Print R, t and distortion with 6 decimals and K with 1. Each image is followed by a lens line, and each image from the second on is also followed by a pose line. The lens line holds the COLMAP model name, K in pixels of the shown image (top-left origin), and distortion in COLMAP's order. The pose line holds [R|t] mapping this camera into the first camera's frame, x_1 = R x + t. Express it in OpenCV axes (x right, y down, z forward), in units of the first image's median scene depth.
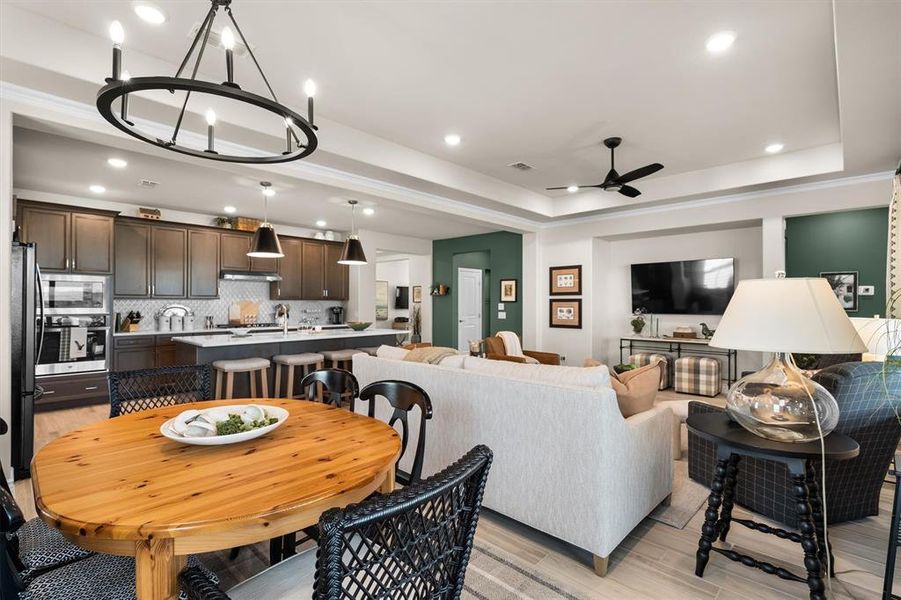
lens RADIAL K [[426.2, 0, 450.5], [0, 426.2, 300.0], [0, 0, 1]] dist [-0.002461, 0.000092]
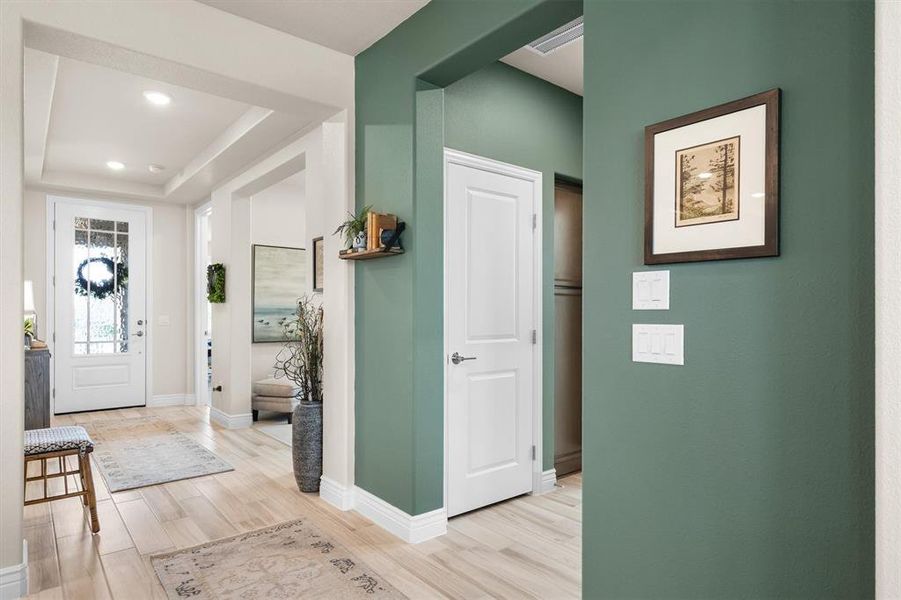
lens RADIAL K [[519.6, 0, 448.7], [0, 519.6, 314.2], [0, 0, 1]] dist [-0.001303, -0.000285]
pose [[0.992159, -0.001404, -0.124977, 0.076939], [0.002540, 0.999957, 0.008935, 0.026351], [0.124959, -0.009182, 0.992119, 0.919273]]
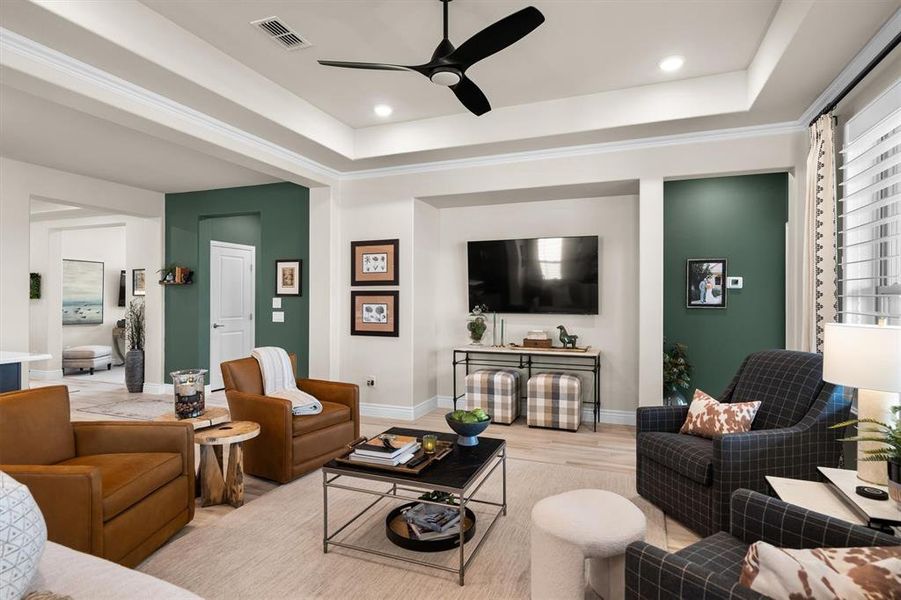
lens RADIAL K [[482.4, 0, 452.3], [0, 482.4, 303.3], [0, 0, 1]] dist [-0.001941, -0.000498]
pose [[0.926378, -0.002229, 0.376589, 0.105149], [-0.004425, 0.999849, 0.016804, 0.003305], [-0.376570, -0.017233, 0.926228, 0.282010]]
